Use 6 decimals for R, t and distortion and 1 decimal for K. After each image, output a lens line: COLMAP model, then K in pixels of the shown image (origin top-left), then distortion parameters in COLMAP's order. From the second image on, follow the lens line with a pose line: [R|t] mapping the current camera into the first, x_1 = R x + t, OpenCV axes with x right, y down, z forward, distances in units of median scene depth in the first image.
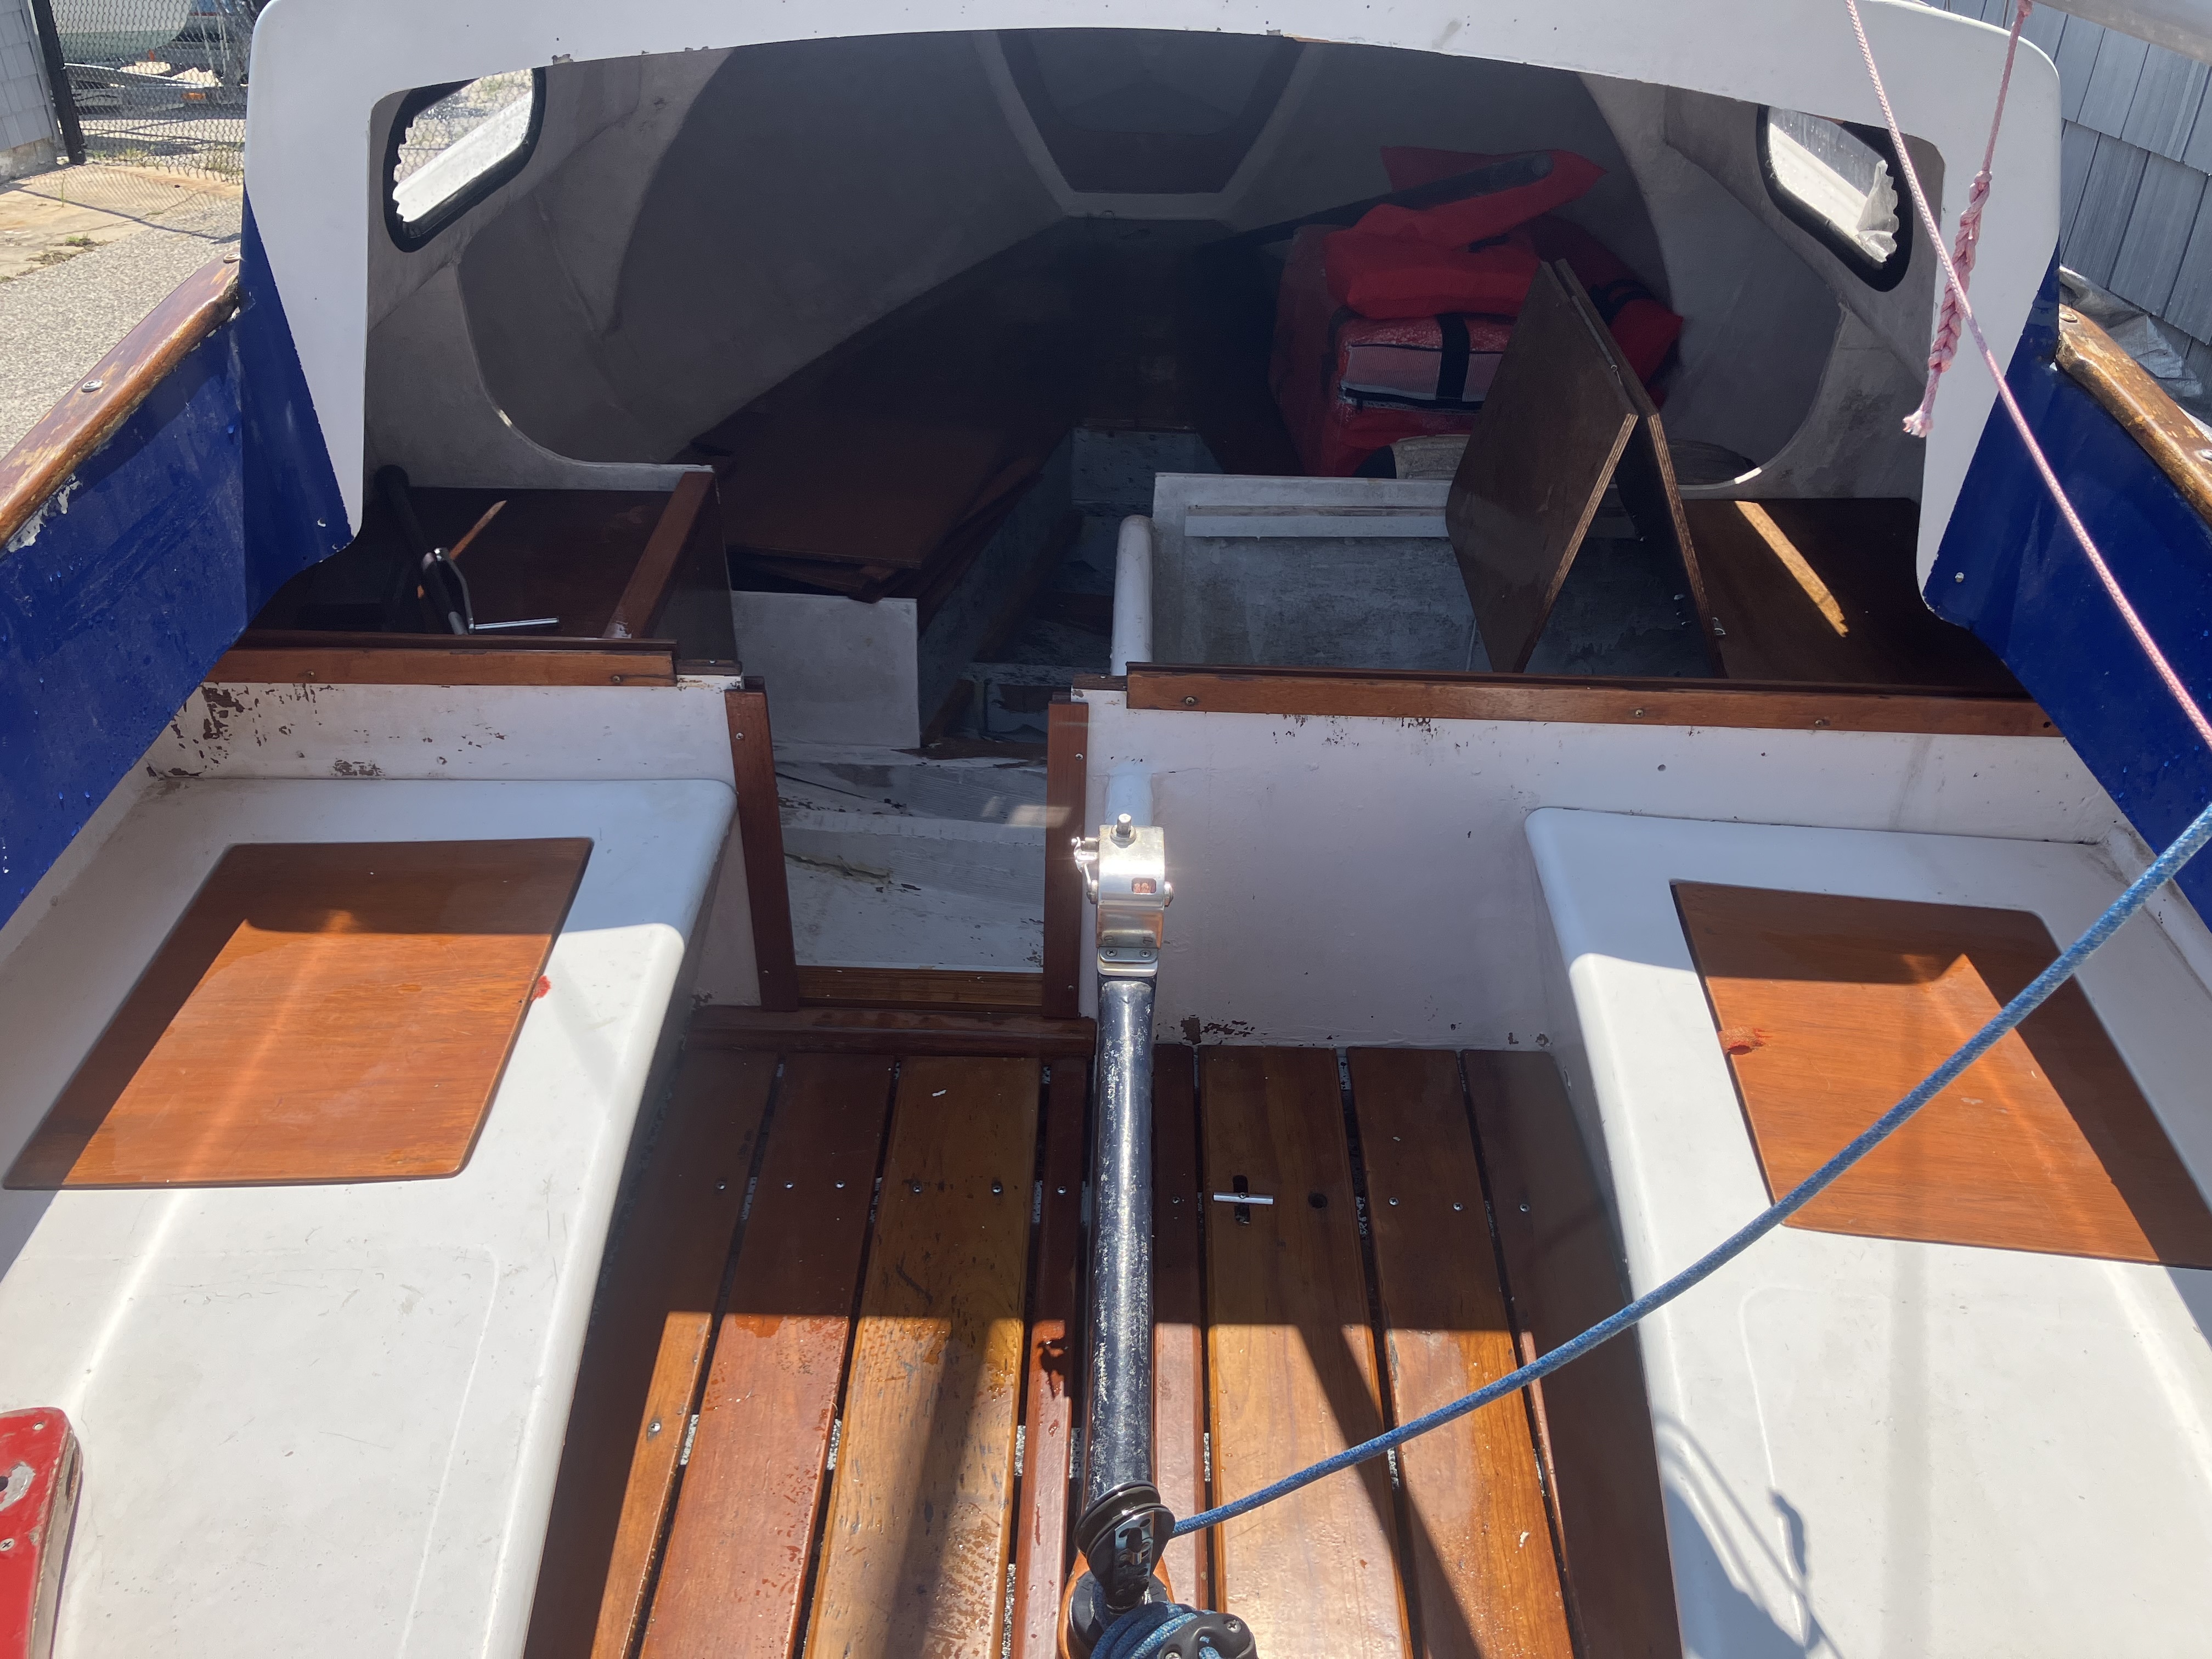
lens RADIAL K [[1833.3, 0, 1097.9], [0, 1833.3, 825.6], [0, 0, 1]] dist [0.042545, -0.035227]
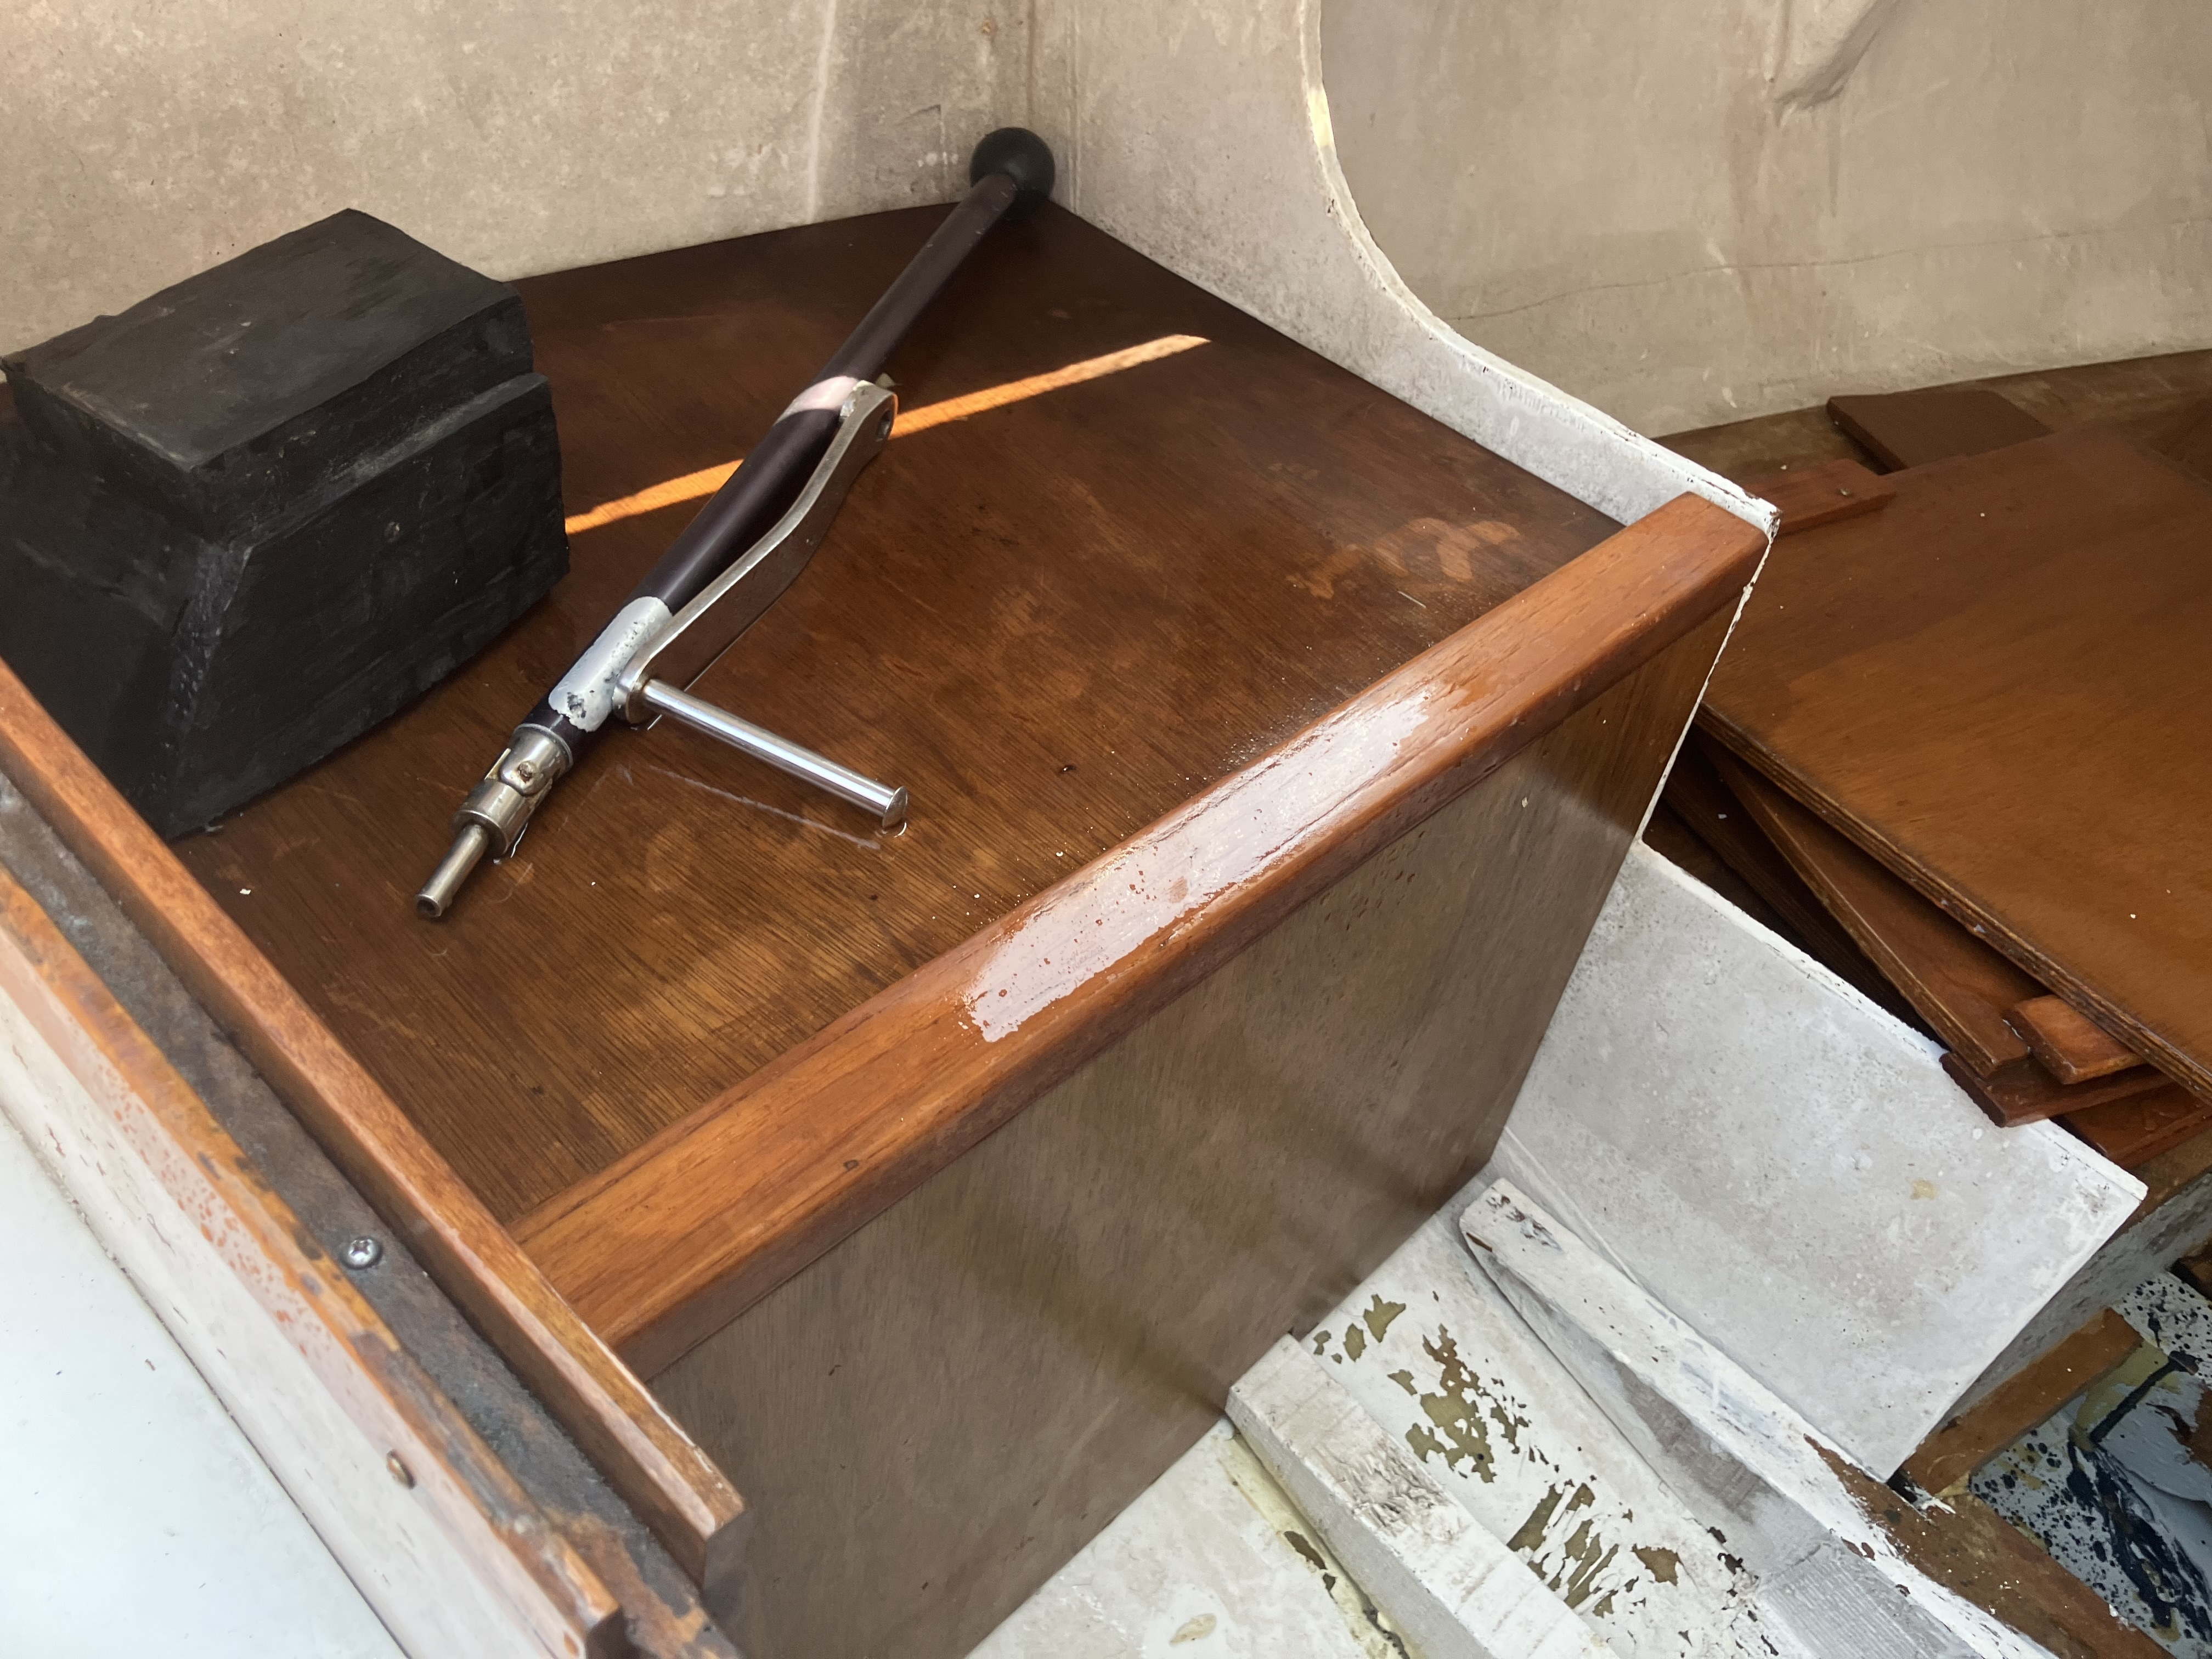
lens RADIAL K [[1833.3, 0, 1115.4], [0, 1833.3, 823.5], [0, 0, 1]] dist [0.042545, -0.035227]
pose [[0.734524, 0.527304, -0.427112, -0.121649], [-0.496065, 0.846733, 0.192256, -0.143552], [0.463028, 0.070659, 0.883523, 0.626510]]
